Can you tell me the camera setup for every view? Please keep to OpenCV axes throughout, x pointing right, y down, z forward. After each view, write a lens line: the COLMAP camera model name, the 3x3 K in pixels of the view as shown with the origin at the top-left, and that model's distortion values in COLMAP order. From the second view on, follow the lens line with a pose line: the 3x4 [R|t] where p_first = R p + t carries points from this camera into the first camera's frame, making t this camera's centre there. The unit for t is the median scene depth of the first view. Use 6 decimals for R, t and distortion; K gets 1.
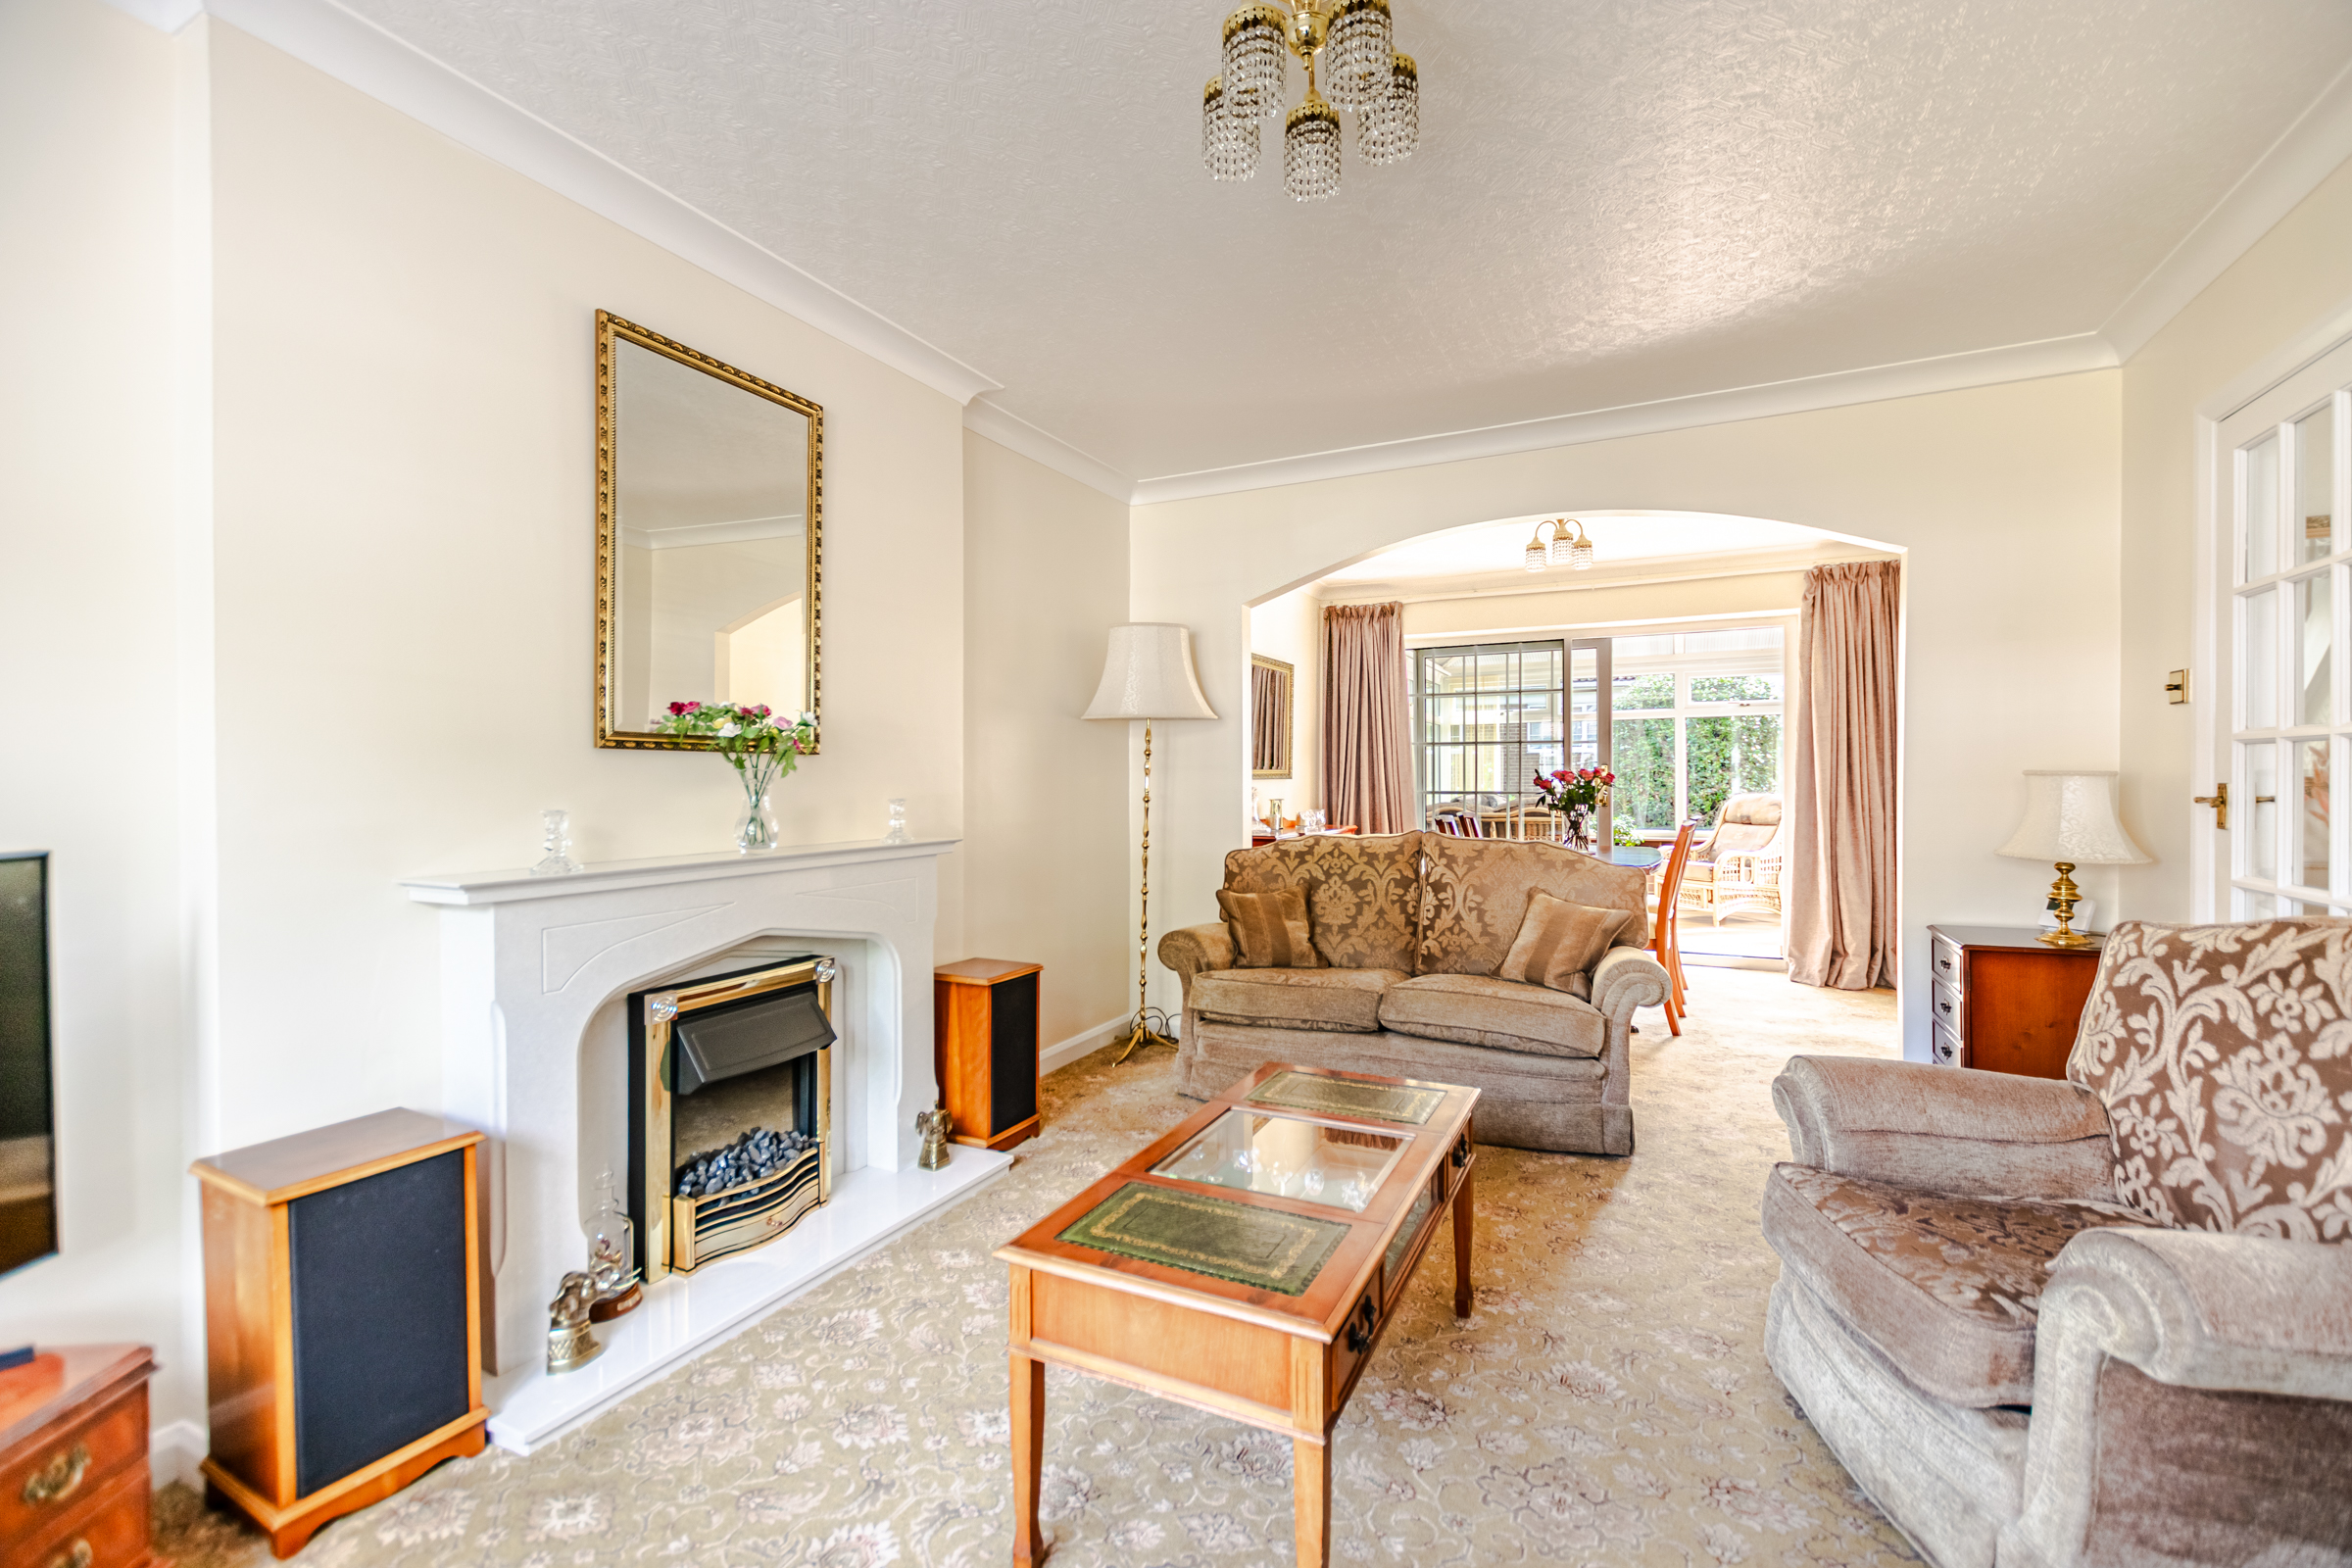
lens RADIAL K [[1016.1, 0, 1206.4], [0, 1016.1, 782.5], [0, 0, 1]] dist [0.002168, -0.000363]
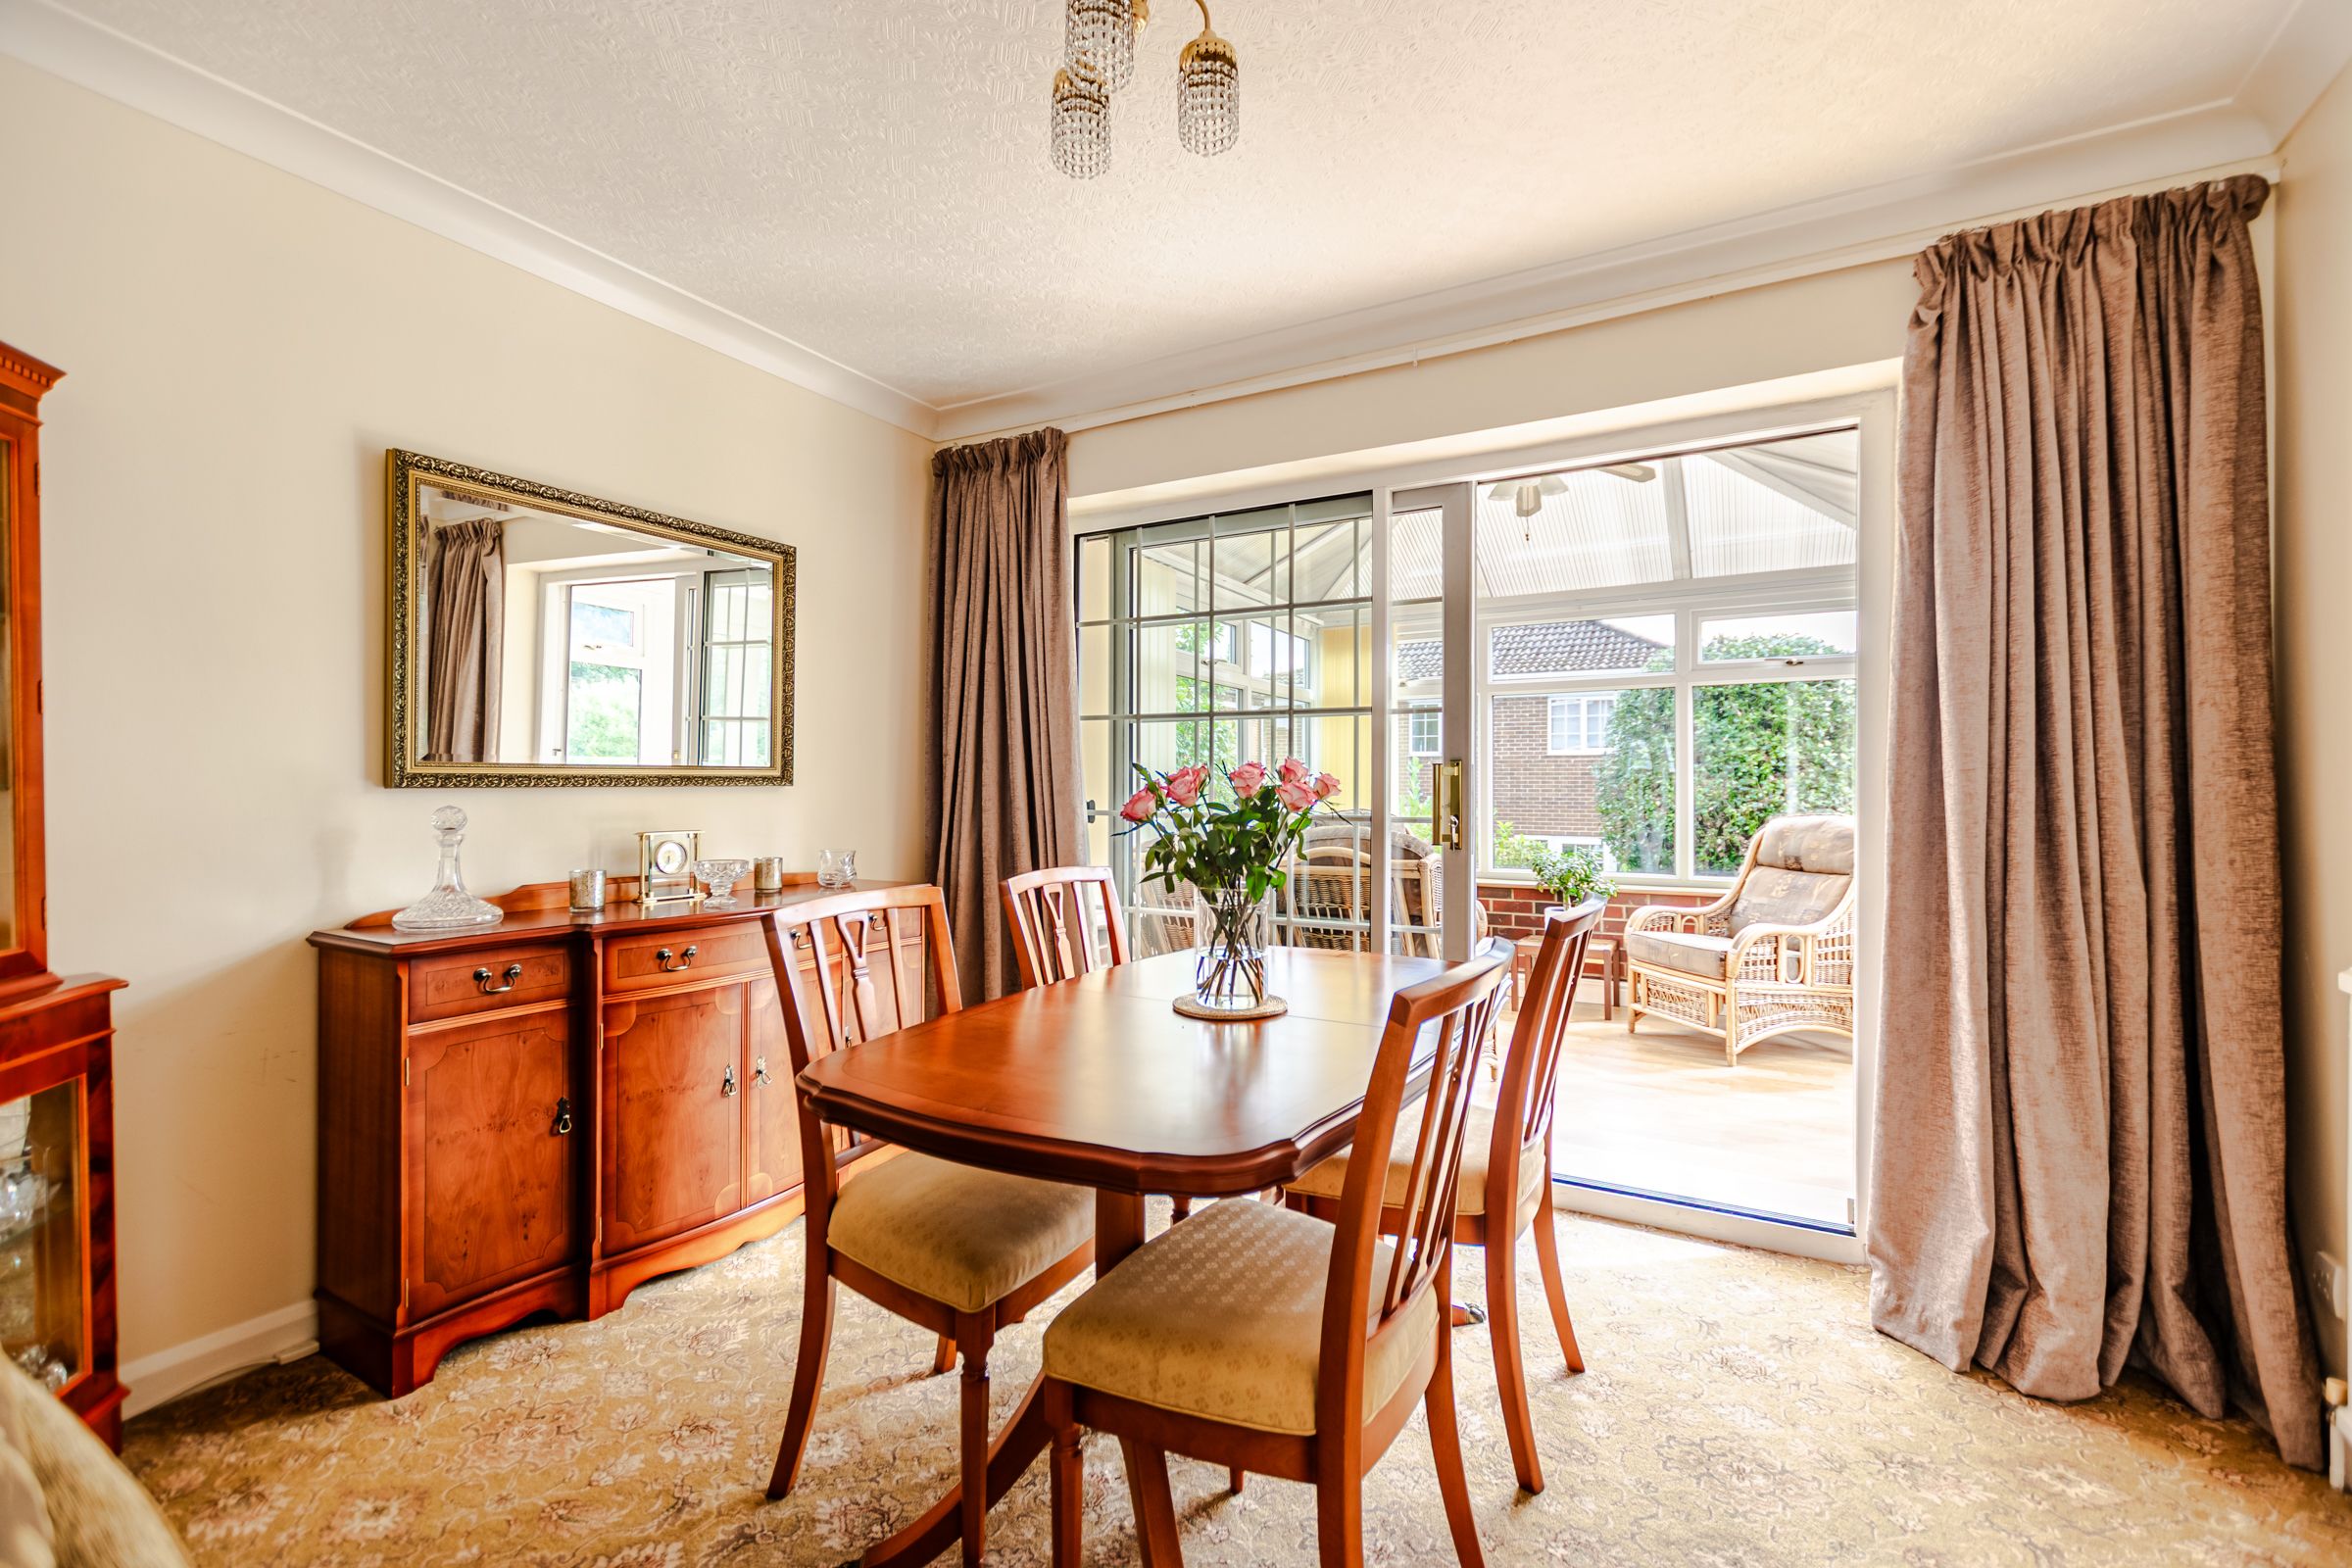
lens RADIAL K [[1016.1, 0, 1206.4], [0, 1016.1, 782.5], [0, 0, 1]] dist [0.002168, -0.000363]
pose [[0.998180, 0.005060, -0.060086, 0.306746], [-0.005330, 0.999976, -0.004330, -0.004666], [0.060063, 0.004643, 0.998184, 0.534334]]
